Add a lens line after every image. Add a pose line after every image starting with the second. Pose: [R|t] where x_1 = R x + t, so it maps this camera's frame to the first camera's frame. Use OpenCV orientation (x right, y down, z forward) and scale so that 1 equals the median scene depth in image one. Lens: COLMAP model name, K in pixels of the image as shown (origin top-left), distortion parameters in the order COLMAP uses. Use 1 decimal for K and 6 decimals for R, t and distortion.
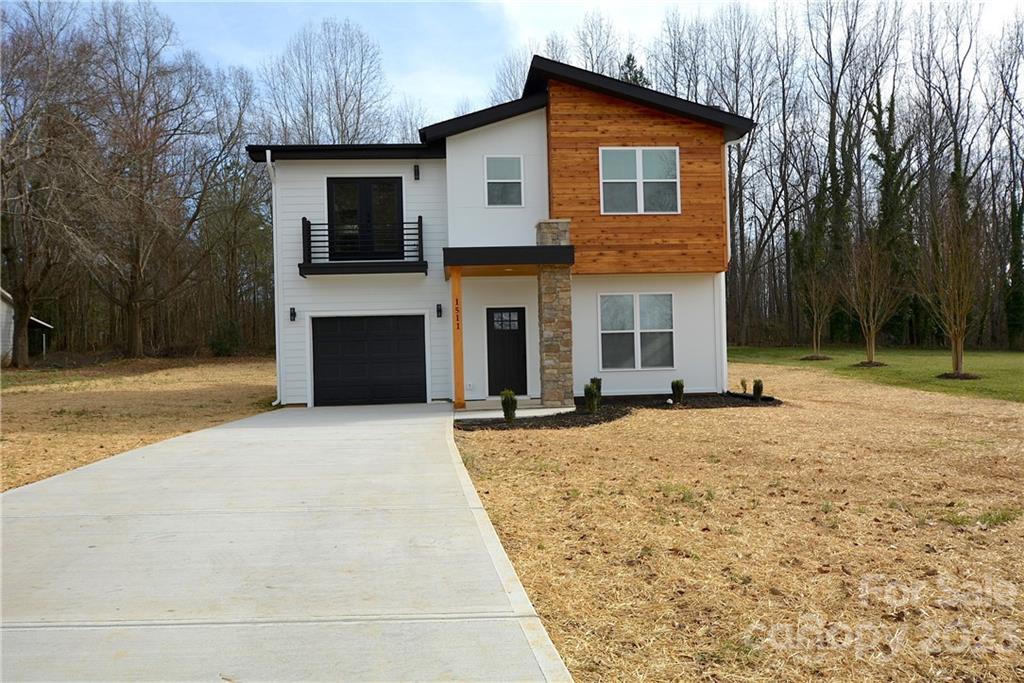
lens RADIAL K [[788.1, 0, 514.4], [0, 788.1, 342.7], [0, 0, 1]] dist [-0.000271, -0.004591]
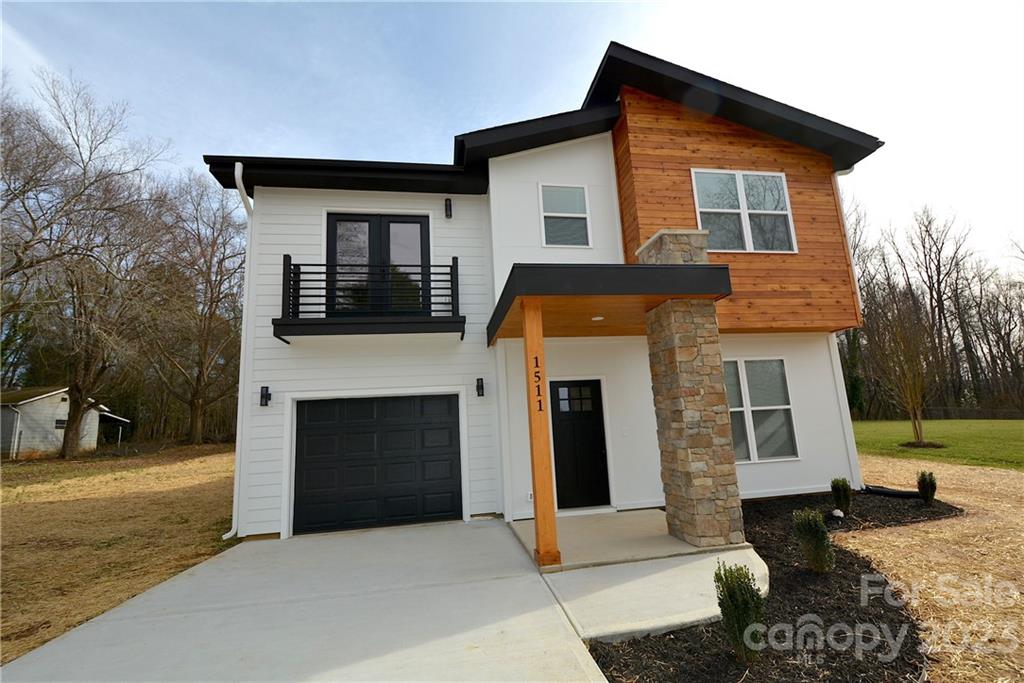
lens RADIAL K [[450.0, 0, 517.8], [0, 450.0, 347.7], [0, 0, 1]] dist [0.003891, -0.005089]
pose [[0.995347, -0.011438, 0.095673, -0.102458], [0.026759, 0.986685, -0.160430, -0.009457], [-0.092564, 0.162243, 0.982400, 0.599371]]
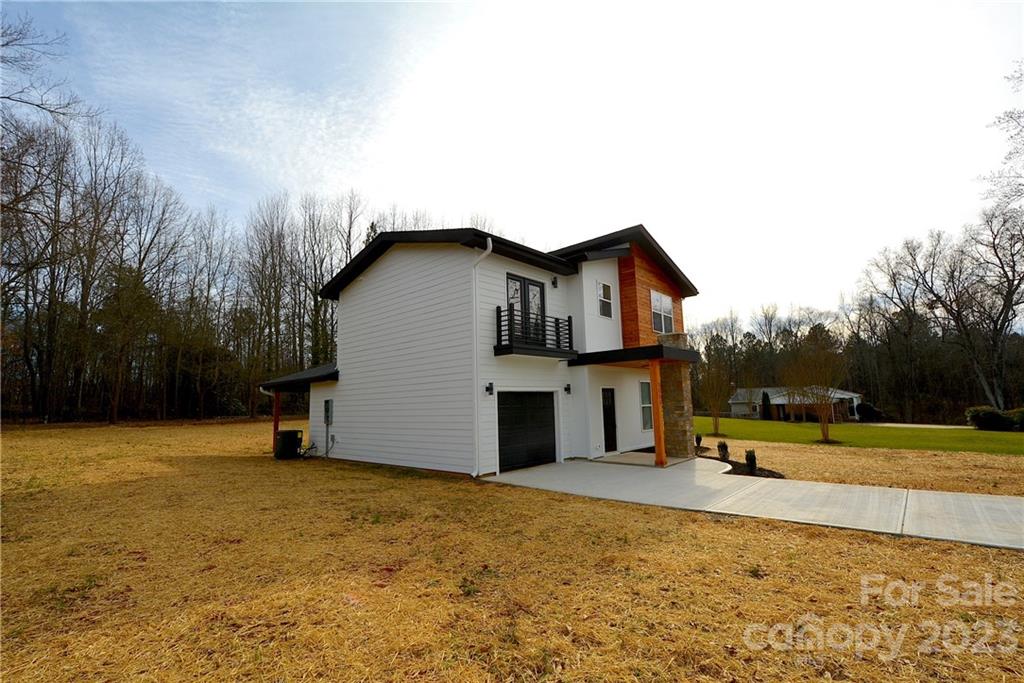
lens RADIAL K [[450.0, 0, 512.2], [0, 450.0, 342.7], [0, 0, 1]] dist [0.003891, -0.005089]
pose [[0.722083, 0.097663, 0.684879, -0.697680], [-0.003571, 0.990498, -0.137479, -0.013983], [-0.691798, 0.096826, 0.715570, 0.537197]]
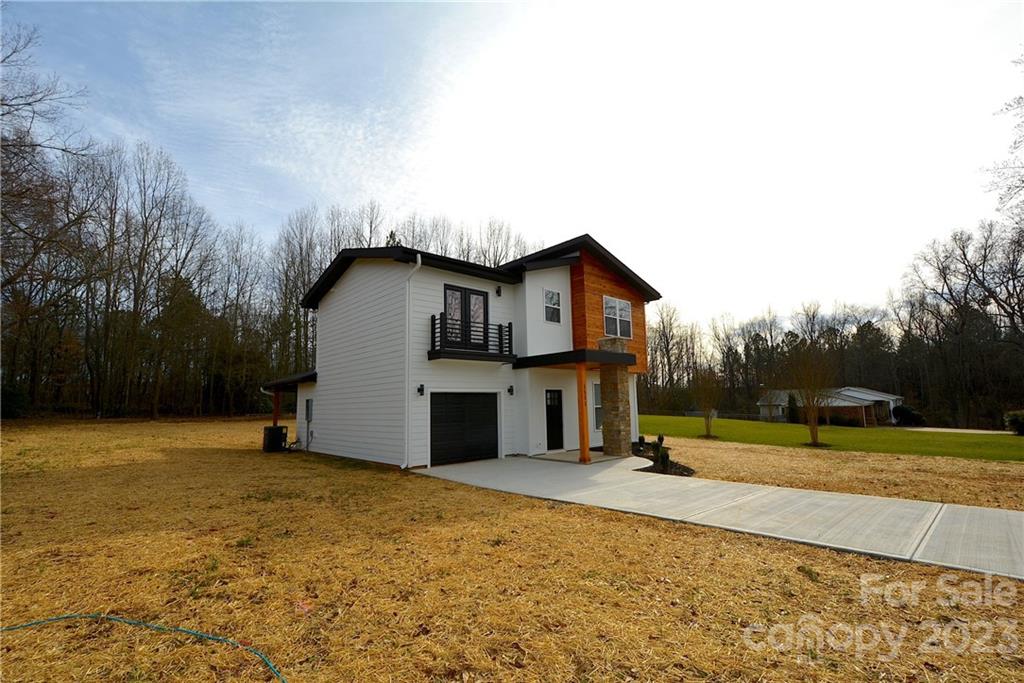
lens RADIAL K [[450.0, 0, 513.3], [0, 450.0, 346.5], [0, 0, 1]] dist [0.003891, -0.005089]
pose [[0.783594, 0.088719, 0.614906, -0.606531], [-0.010256, 0.991464, -0.129979, -0.014274], [-0.621189, 0.095544, 0.777815, 0.377492]]
